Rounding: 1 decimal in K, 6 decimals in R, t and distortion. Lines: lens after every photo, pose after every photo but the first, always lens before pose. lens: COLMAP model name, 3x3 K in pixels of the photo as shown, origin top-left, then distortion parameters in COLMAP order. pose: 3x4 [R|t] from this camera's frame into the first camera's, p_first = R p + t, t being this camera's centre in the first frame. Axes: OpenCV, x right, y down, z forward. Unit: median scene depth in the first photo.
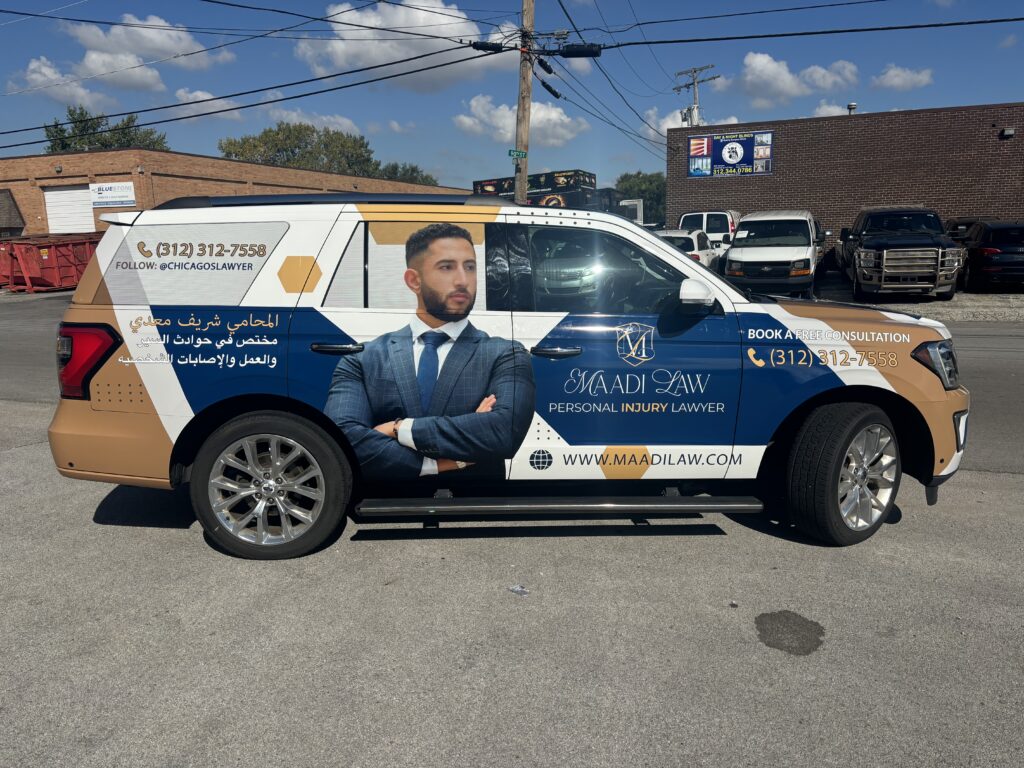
lens RADIAL K [[812.5, 0, 532.3], [0, 812.5, 384.2], [0, 0, 1]] dist [0.063661, -0.068612]
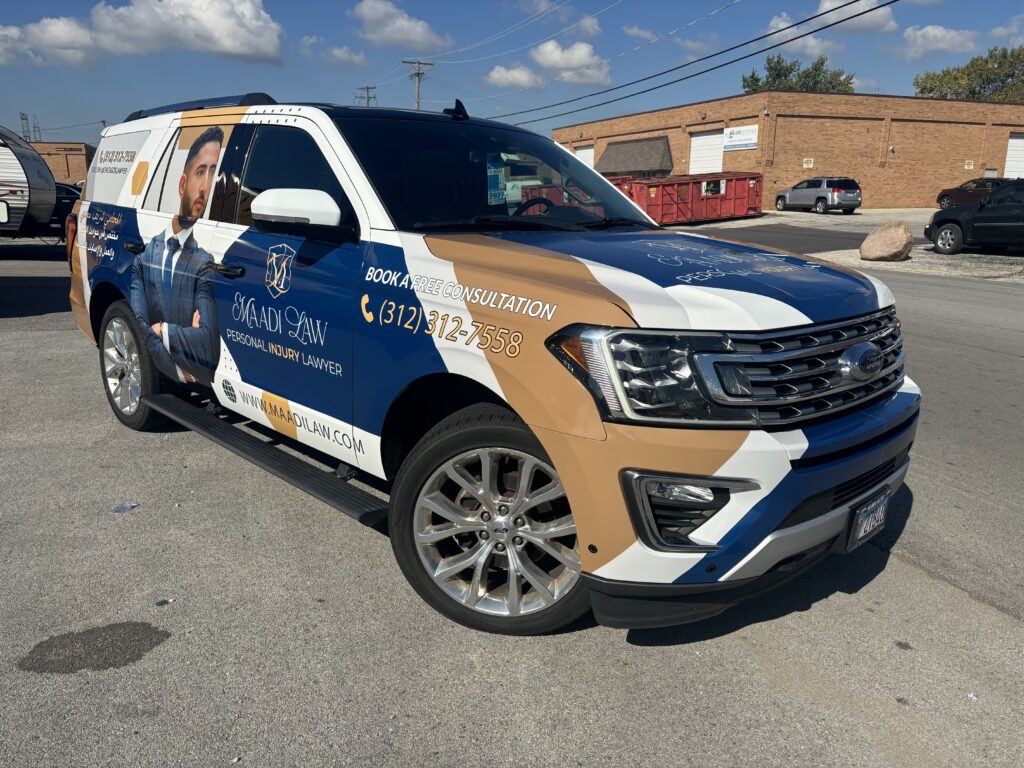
lens RADIAL K [[812.5, 0, 532.3], [0, 812.5, 384.2], [0, 0, 1]] dist [0.063661, -0.068612]
pose [[0.646316, 0.194004, -0.737996, 0.882444], [-0.149364, 0.980596, 0.126969, -0.077786], [0.748309, 0.028168, 0.662752, 0.638196]]
